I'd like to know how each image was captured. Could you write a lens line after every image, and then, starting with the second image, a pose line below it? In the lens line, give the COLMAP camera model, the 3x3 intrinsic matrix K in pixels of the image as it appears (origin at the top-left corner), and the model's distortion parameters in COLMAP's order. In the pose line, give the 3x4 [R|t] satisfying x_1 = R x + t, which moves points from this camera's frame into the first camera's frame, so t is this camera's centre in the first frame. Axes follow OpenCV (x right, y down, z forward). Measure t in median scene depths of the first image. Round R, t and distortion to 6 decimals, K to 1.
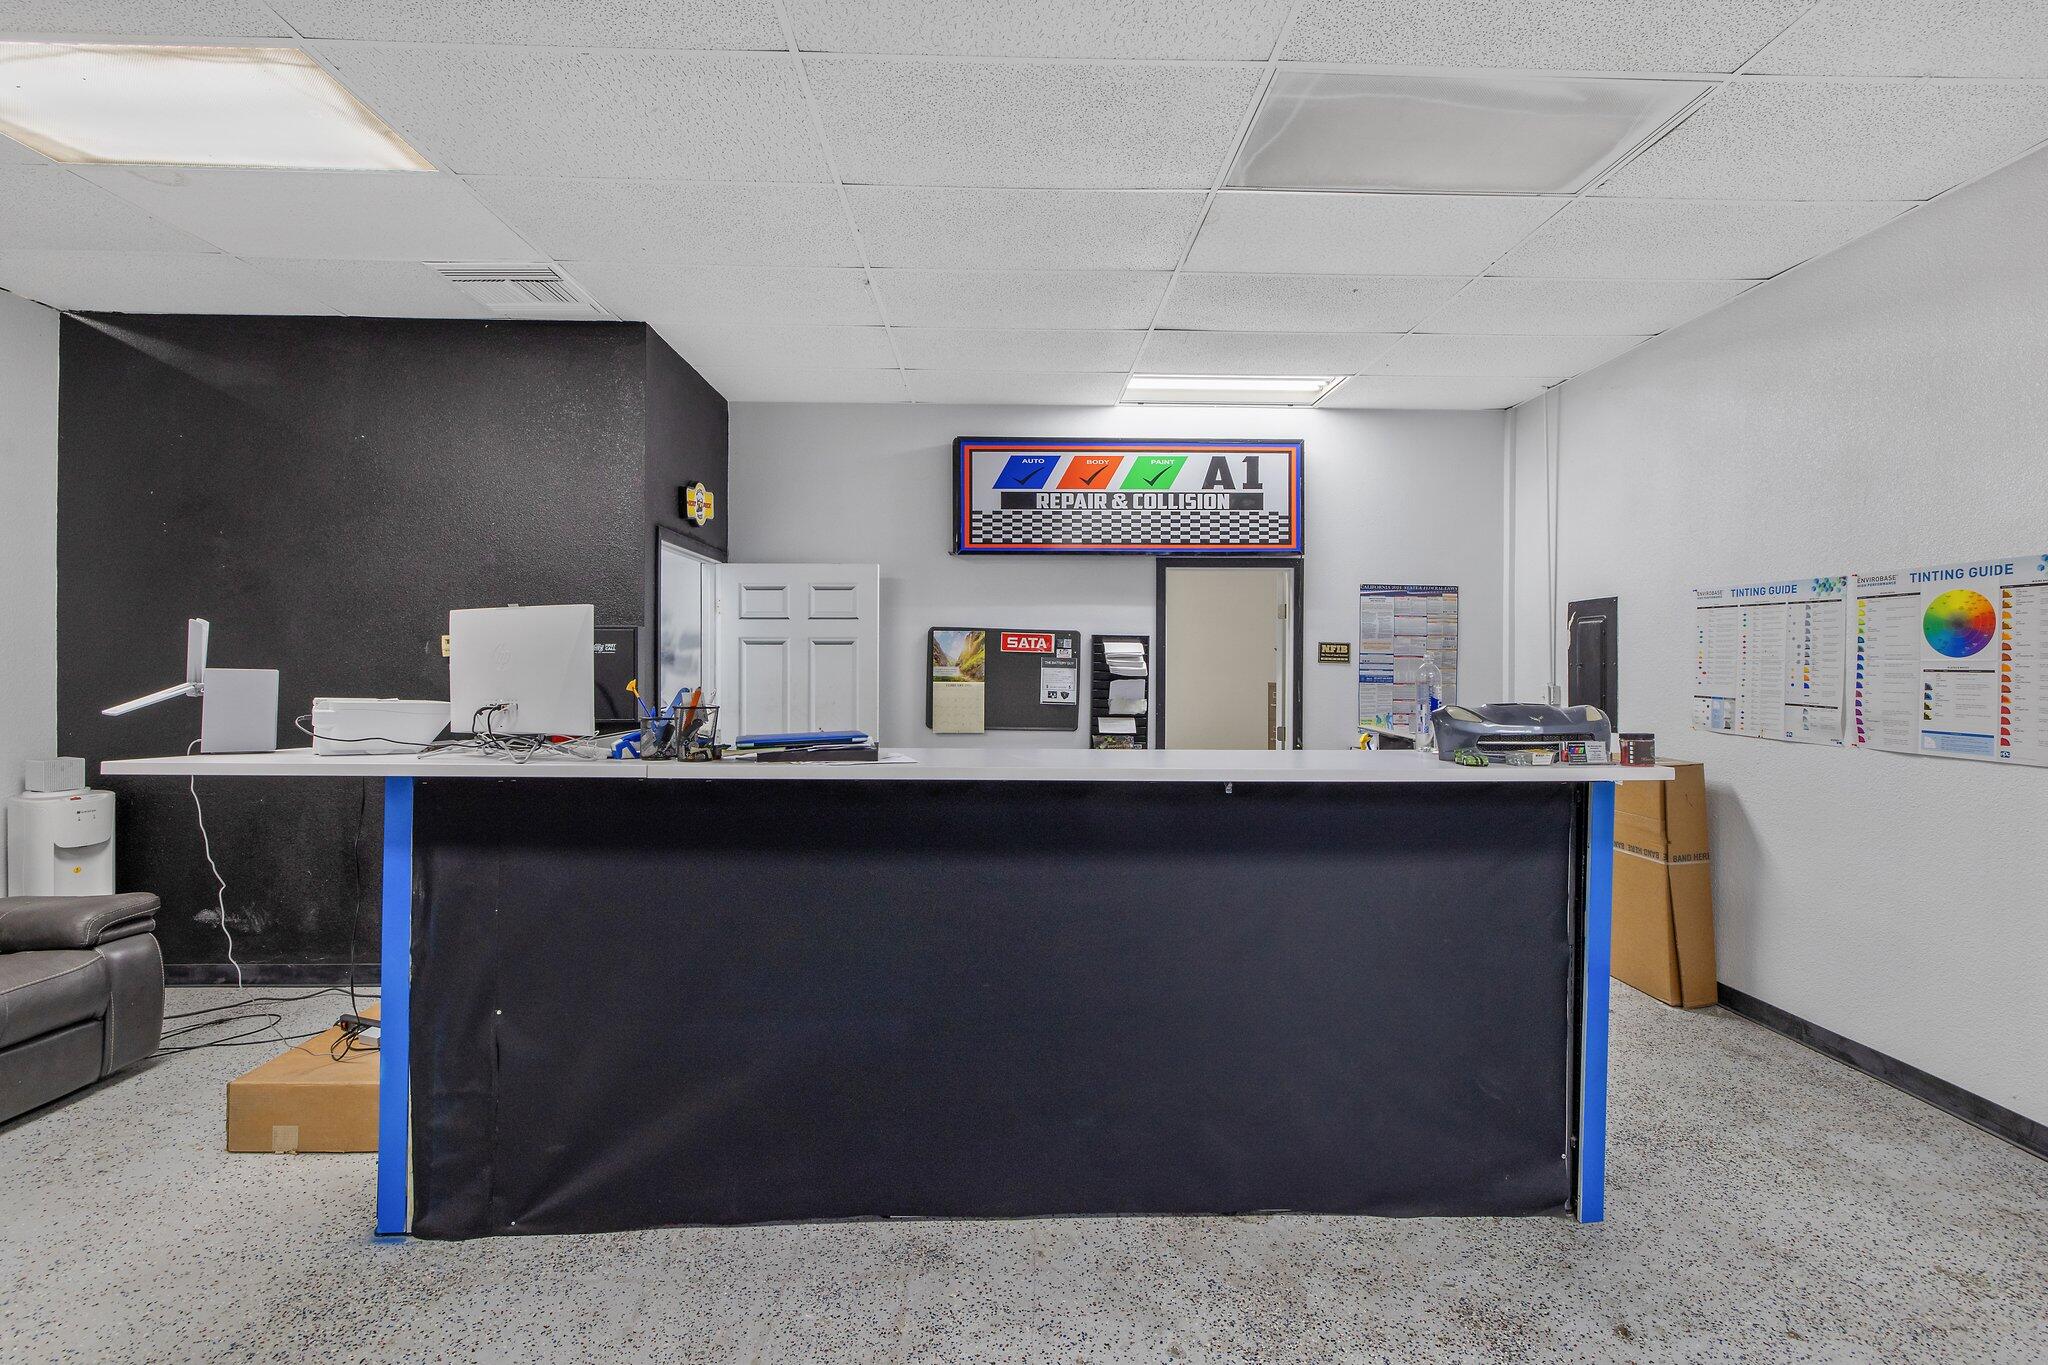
lens RADIAL K [[877.7, 0, 1028.4], [0, 877.7, 664.2], [0, 0, 1]] dist [-0.000523, -0.000127]
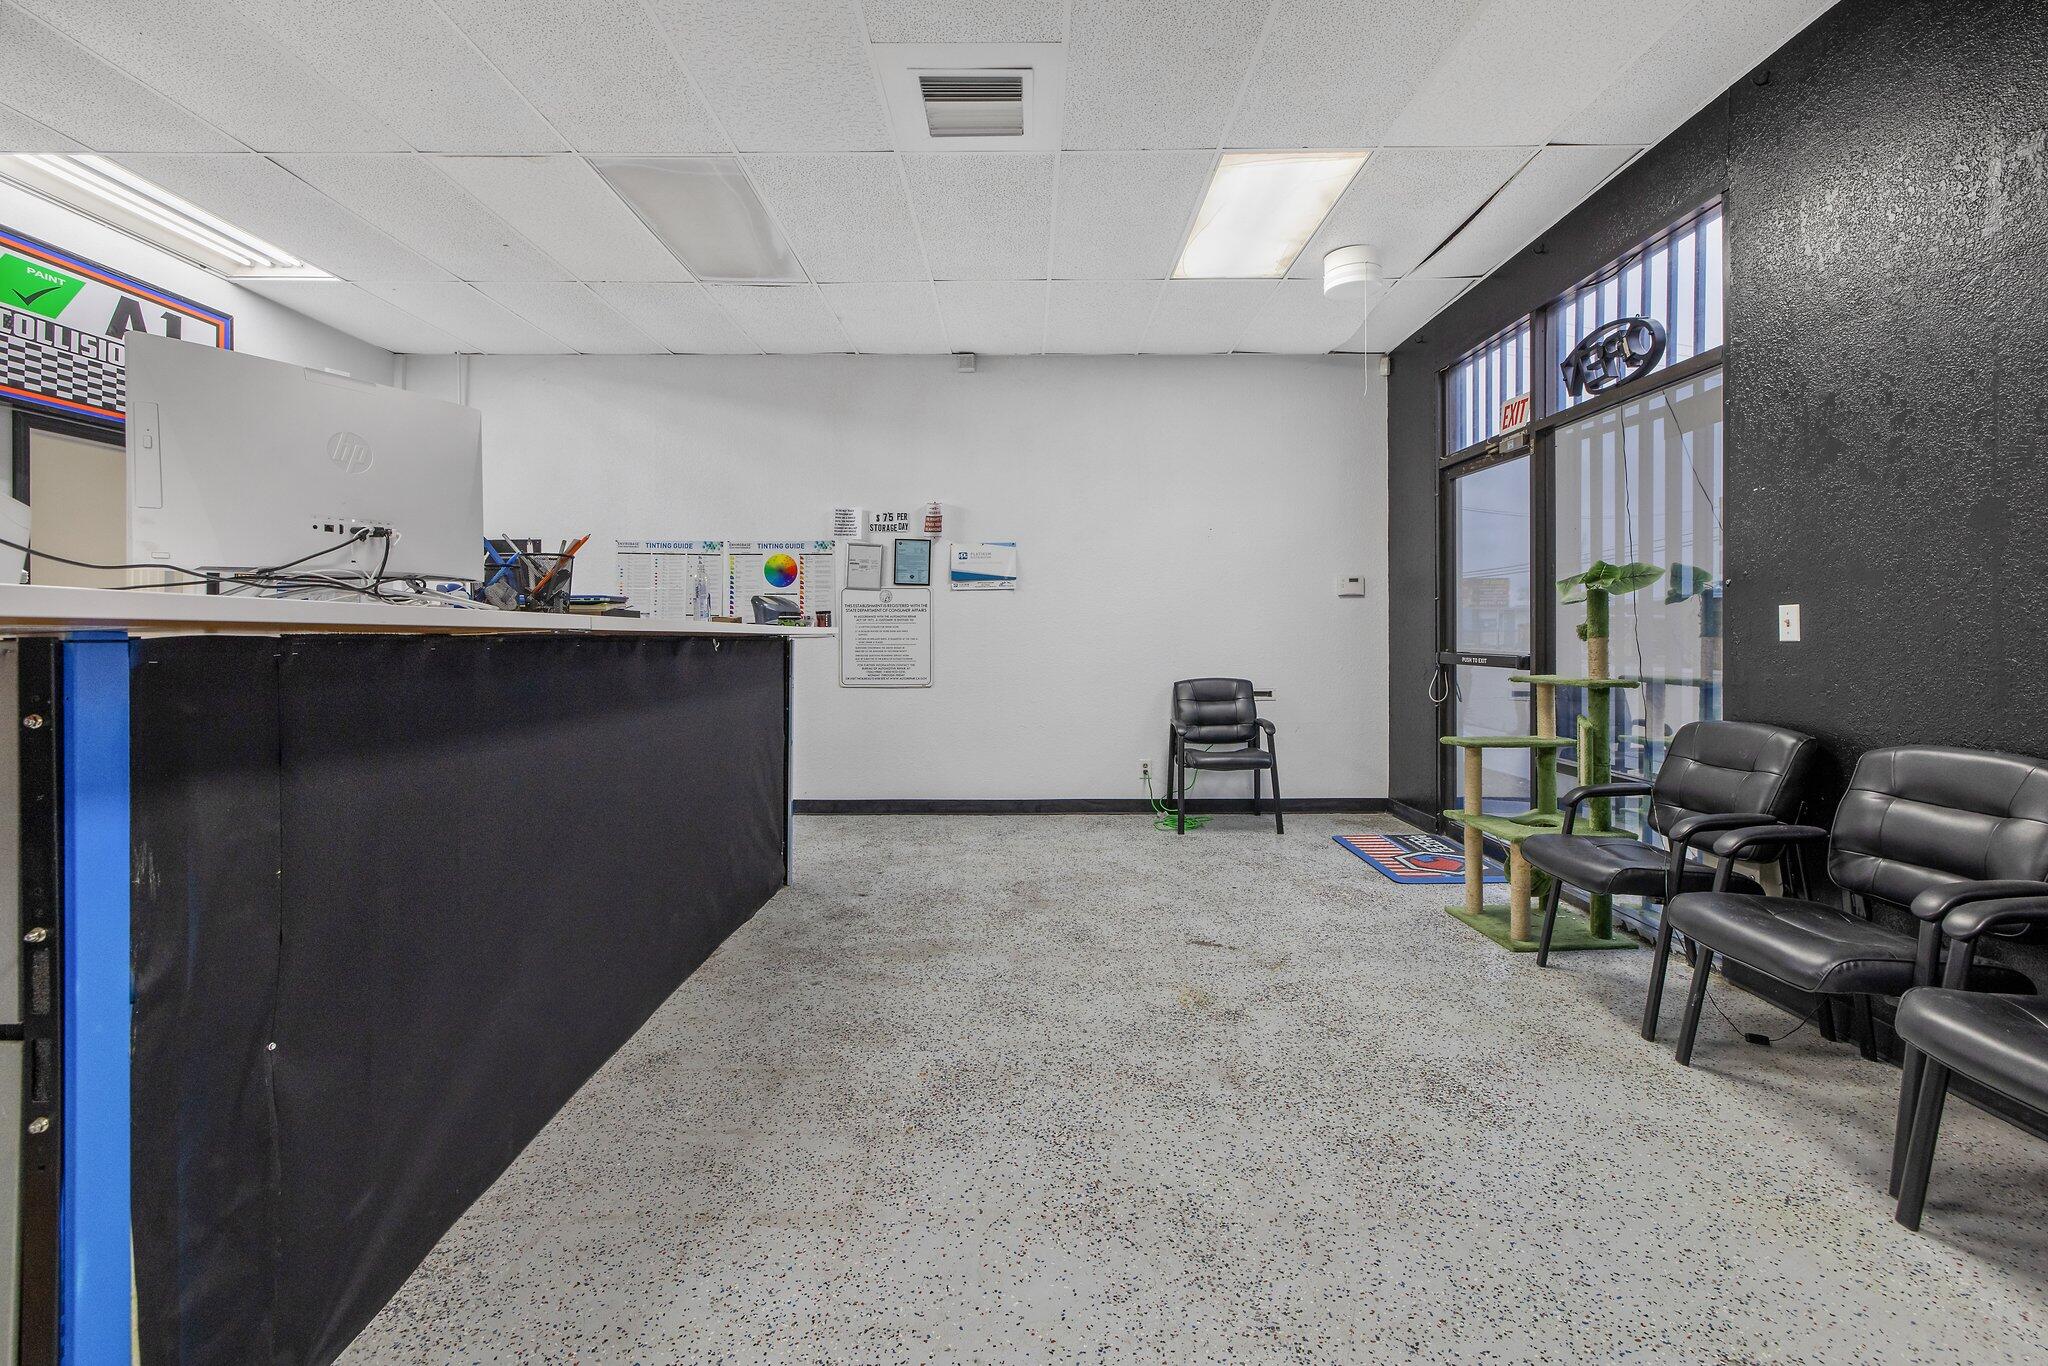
lens RADIAL K [[868.1, 0, 1027.7], [0, 868.1, 631.3], [0, 0, 1]] dist [-0.000411, 0.000240]
pose [[0.030045, -0.001071, 0.999548, -0.512460], [0.002901, 0.999995, 0.000985, 0.051757], [-0.999544, 0.002870, 0.030048, 0.206431]]
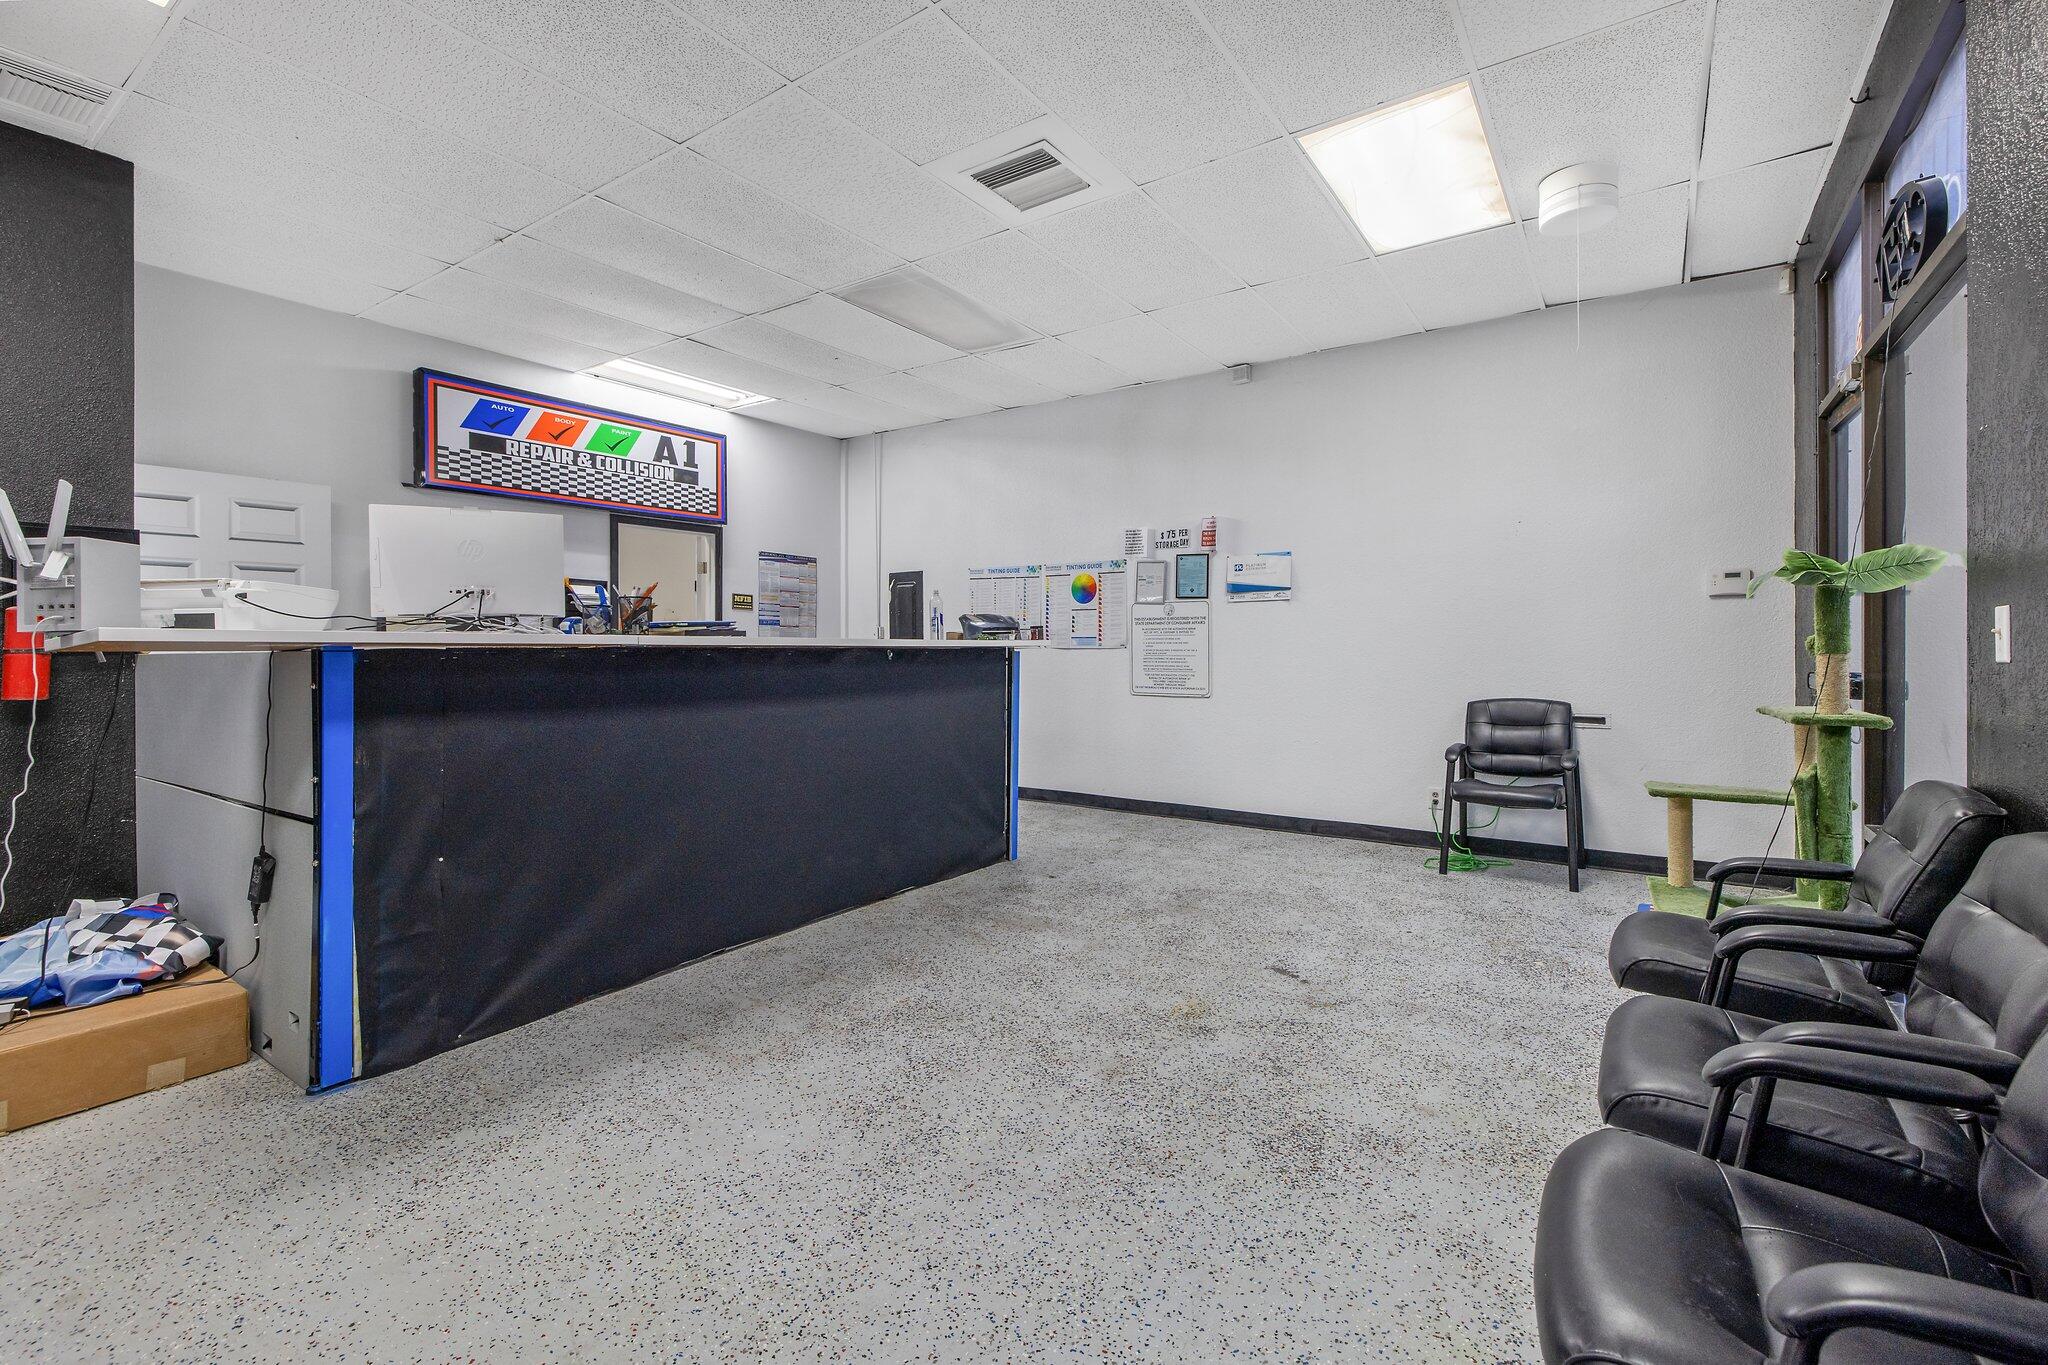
lens RADIAL K [[883.2, 0, 1039.3], [0, 883.2, 642.3], [0, 0, 1]] dist [-0.000954, 0.000068]
pose [[0.589510, -0.002377, 0.807757, -0.470141], [0.004075, 0.999992, -0.000032, 0.050704], [-0.807751, 0.003310, 0.589515, -0.137848]]
